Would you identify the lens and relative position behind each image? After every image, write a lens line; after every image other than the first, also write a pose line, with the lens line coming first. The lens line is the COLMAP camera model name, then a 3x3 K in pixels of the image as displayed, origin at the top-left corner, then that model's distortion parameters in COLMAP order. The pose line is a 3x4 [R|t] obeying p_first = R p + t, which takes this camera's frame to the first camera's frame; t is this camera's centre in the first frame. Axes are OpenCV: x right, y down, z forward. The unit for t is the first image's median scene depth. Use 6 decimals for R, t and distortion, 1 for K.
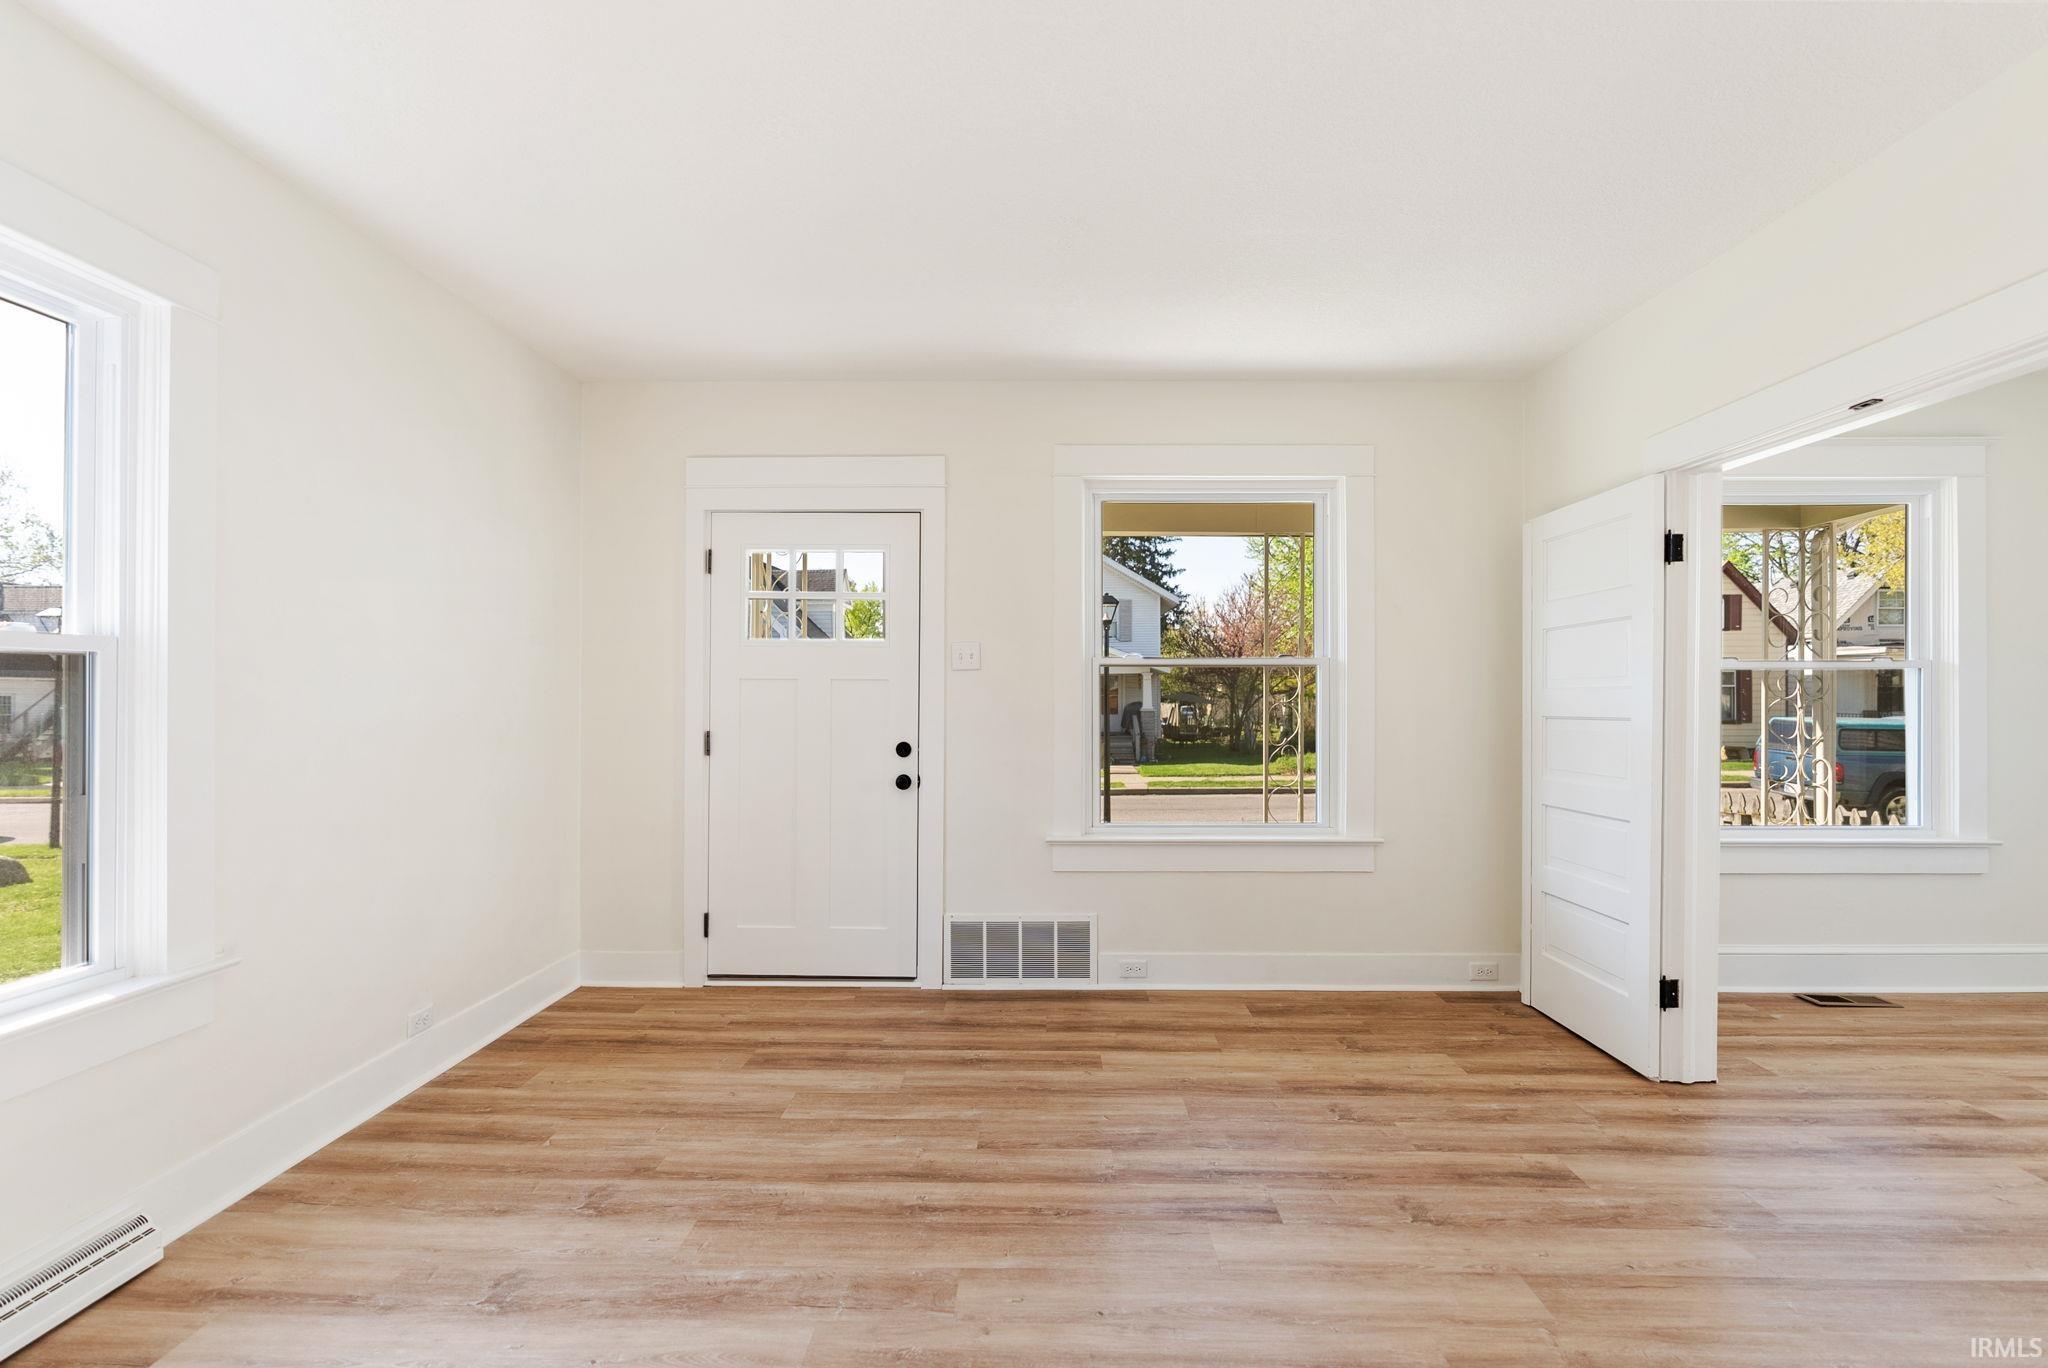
lens RADIAL K [[924.7, 0, 1017.6], [0, 924.7, 690.9], [0, 0, 1]] dist [-0.009110, 0.002933]
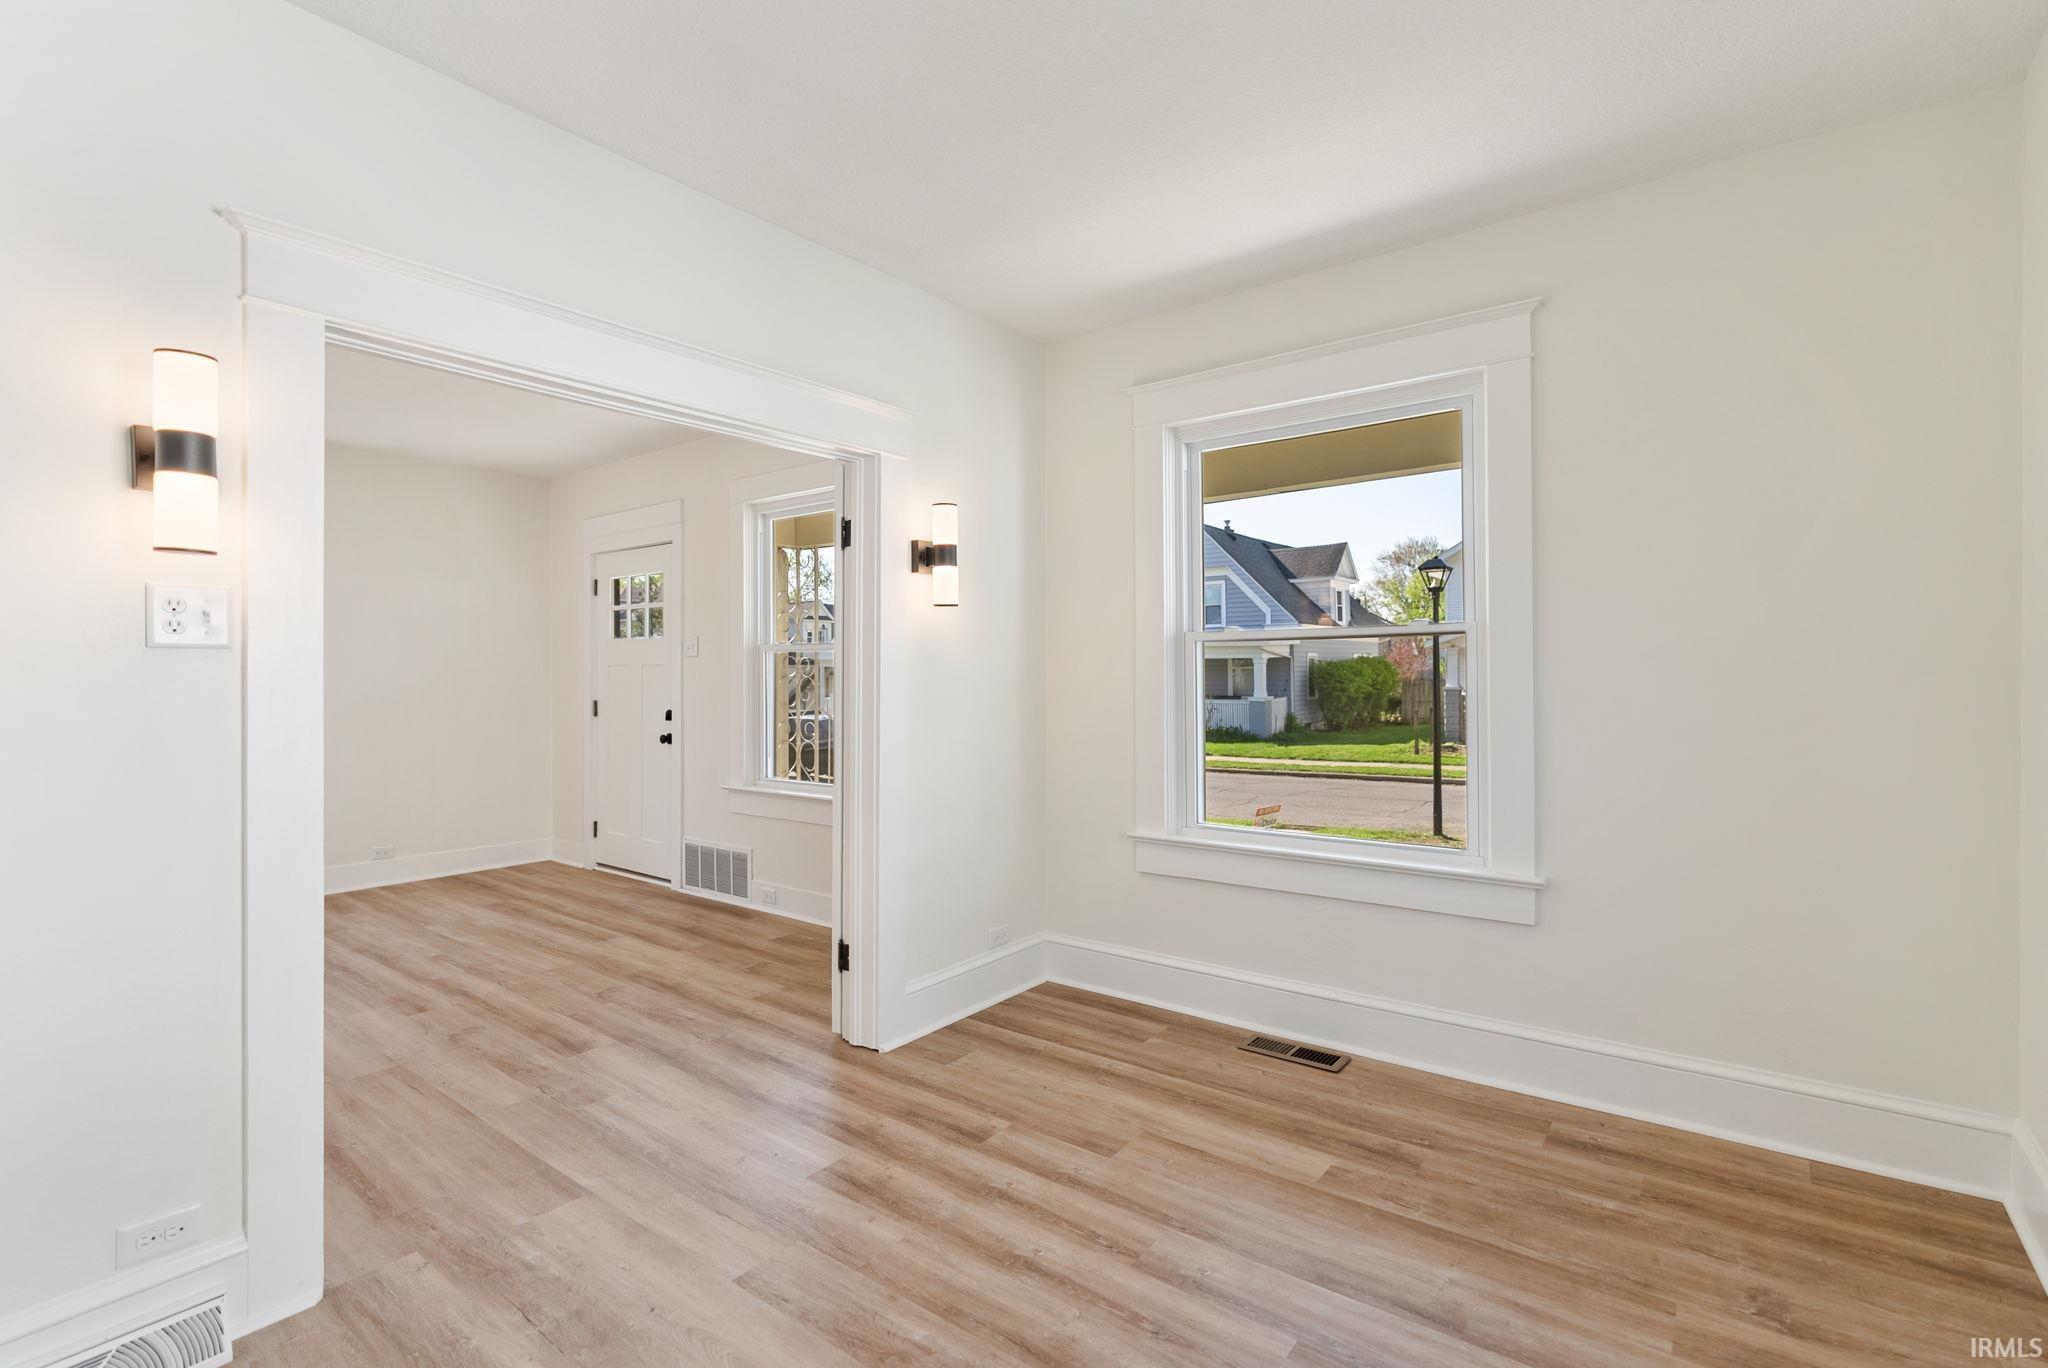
lens RADIAL K [[924.7, 0, 1007.4], [0, 924.7, 674.9], [0, 0, 1]] dist [-0.009110, 0.002933]
pose [[0.803481, -0.004335, -0.595315, 1.460245], [0.009032, 0.999947, 0.004909, 0.001173], [0.595262, -0.009321, 0.803478, 0.256144]]
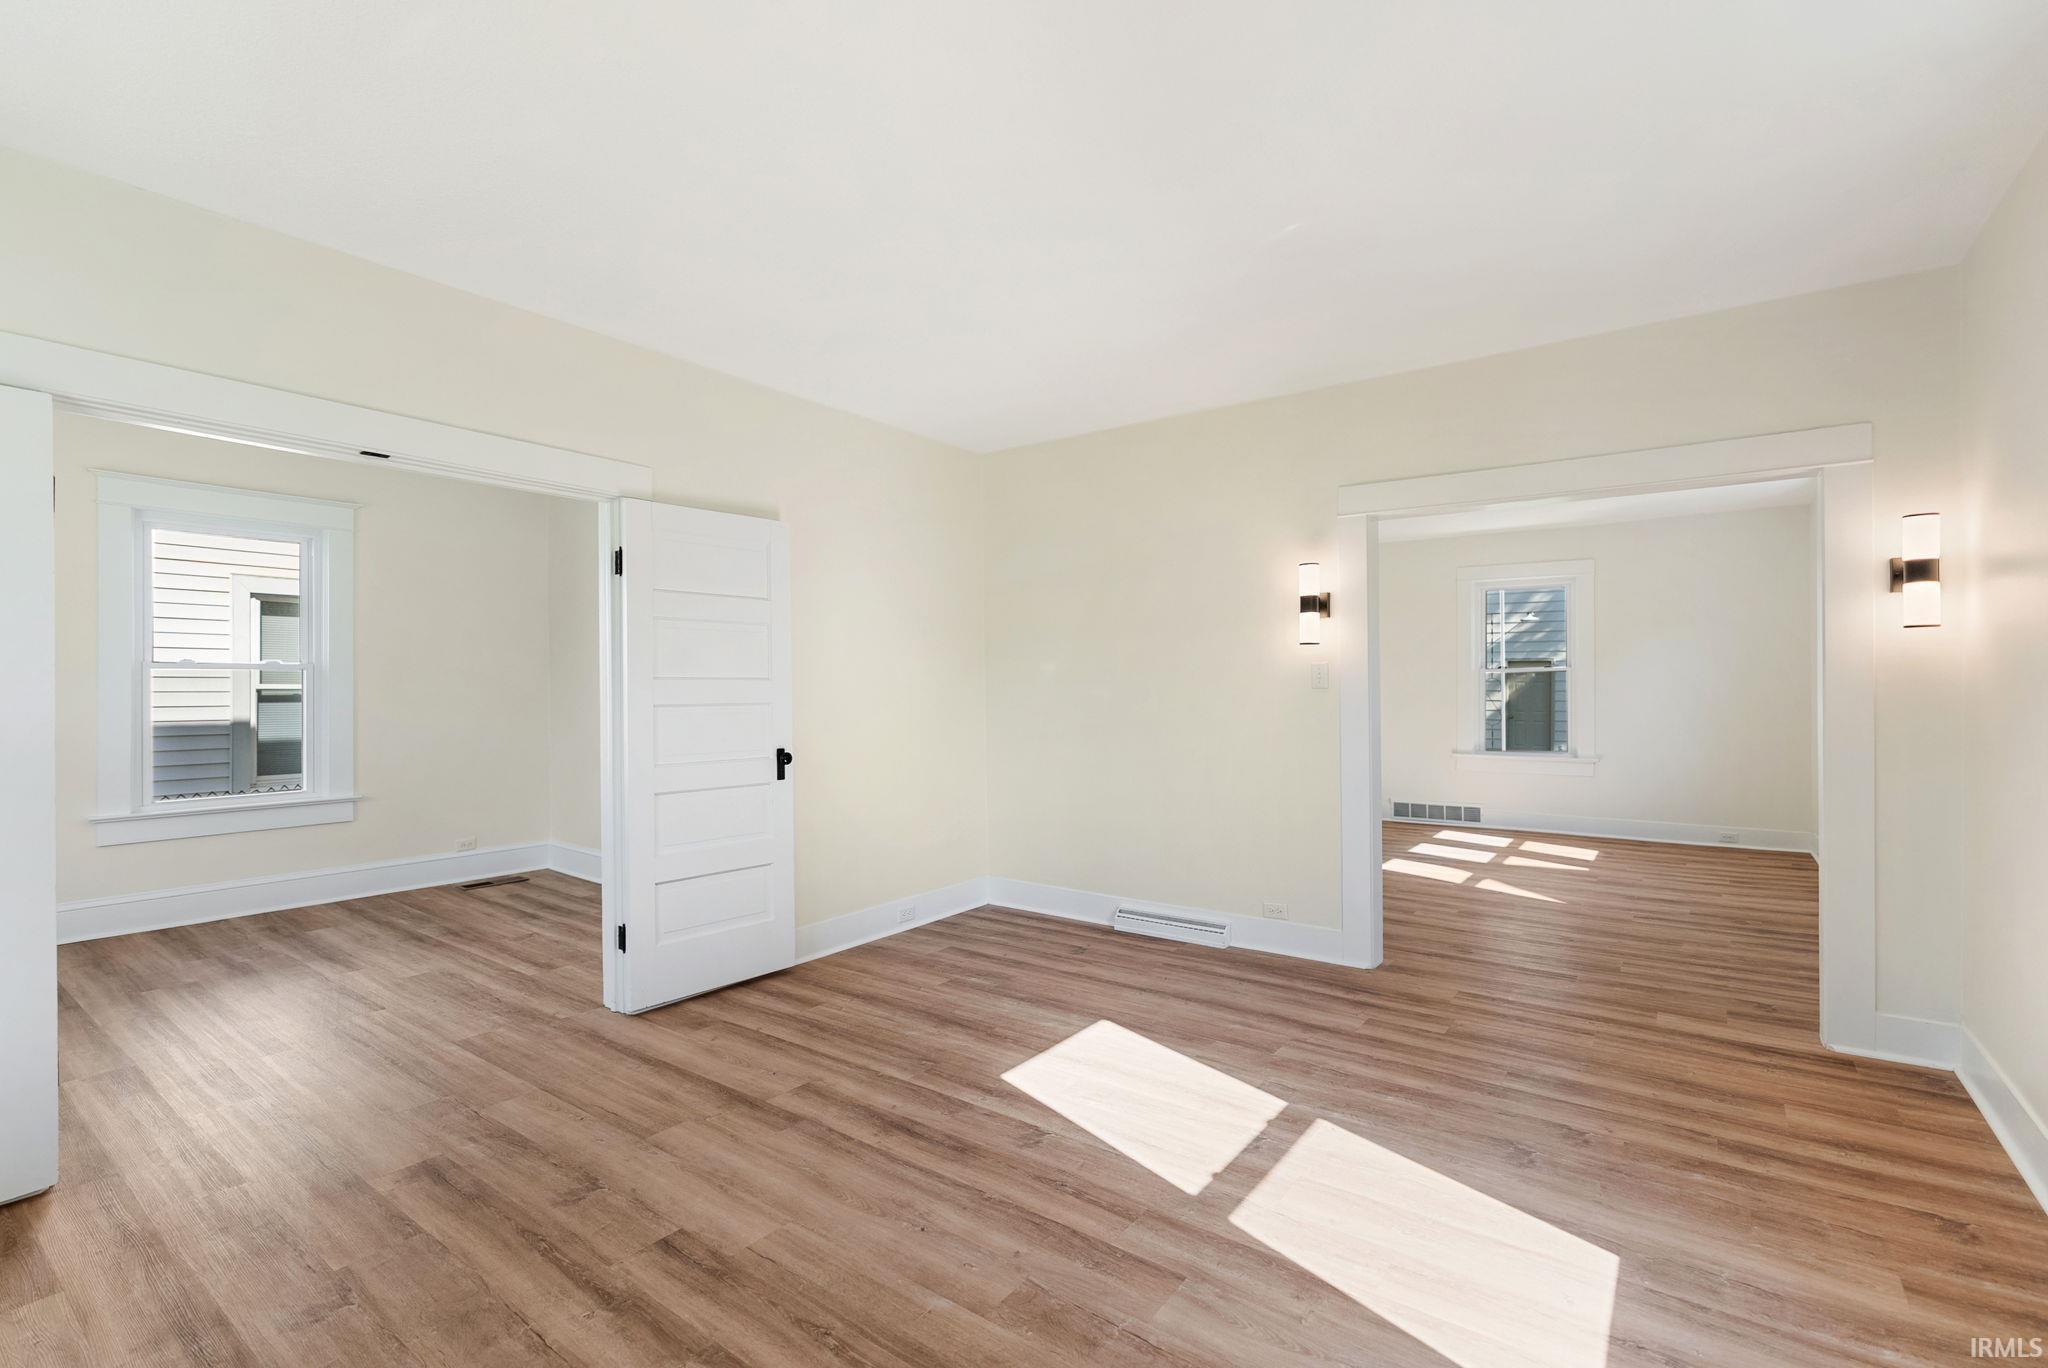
lens RADIAL K [[924.7, 0, 1023.0], [0, 924.7, 677.3], [0, 0, 1]] dist [-0.009110, 0.002933]
pose [[-0.819483, 0.005776, 0.573075, -0.410988], [-0.003877, 0.999870, -0.015622, 0.005259], [-0.573091, -0.015024, -0.819354, 1.149668]]
